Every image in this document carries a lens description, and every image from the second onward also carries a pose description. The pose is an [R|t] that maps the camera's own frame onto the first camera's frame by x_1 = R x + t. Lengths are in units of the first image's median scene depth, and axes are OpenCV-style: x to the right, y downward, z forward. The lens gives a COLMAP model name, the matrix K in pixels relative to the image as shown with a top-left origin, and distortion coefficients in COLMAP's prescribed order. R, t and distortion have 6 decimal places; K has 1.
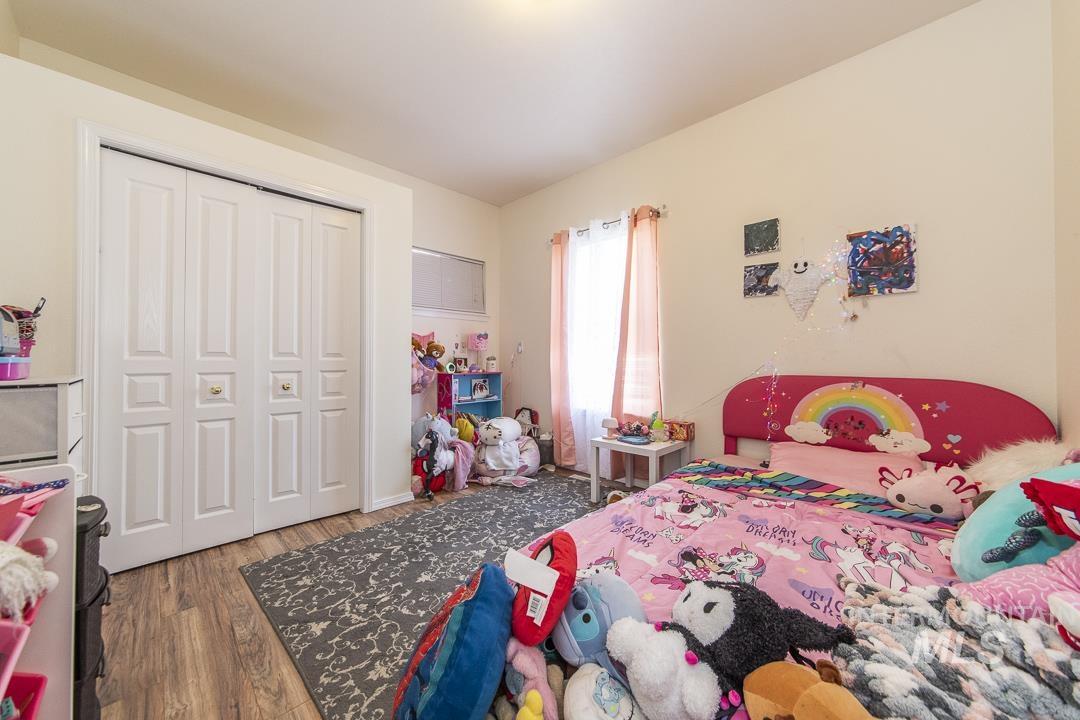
lens RADIAL K [[376.3, 0, 537.1], [0, 376.3, 358.9], [0, 0, 1]] dist [-0.000941, -0.000007]
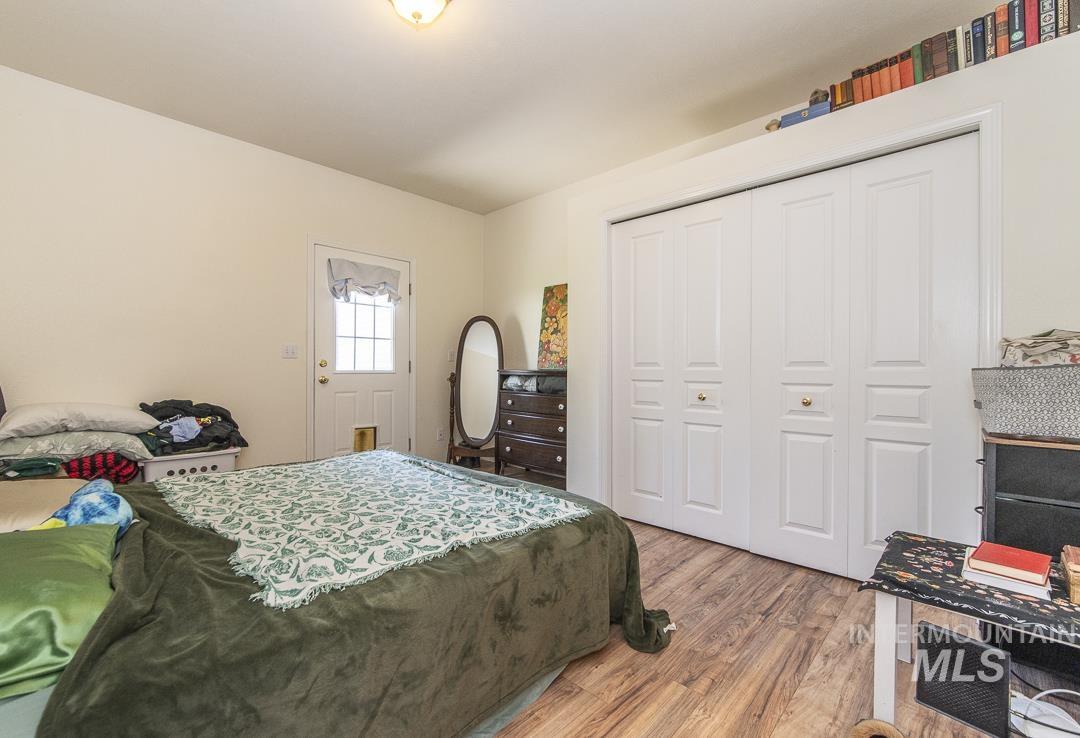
lens RADIAL K [[463.8, 0, 537.8], [0, 463.8, 369.3], [0, 0, 1]] dist [0.000549, -0.000026]
pose [[-0.005962, 0.000528, -0.999982, 0.445102], [0.000800, 1.000000, 0.000524, 0.001034], [0.999982, -0.000797, -0.005963, 0.464725]]
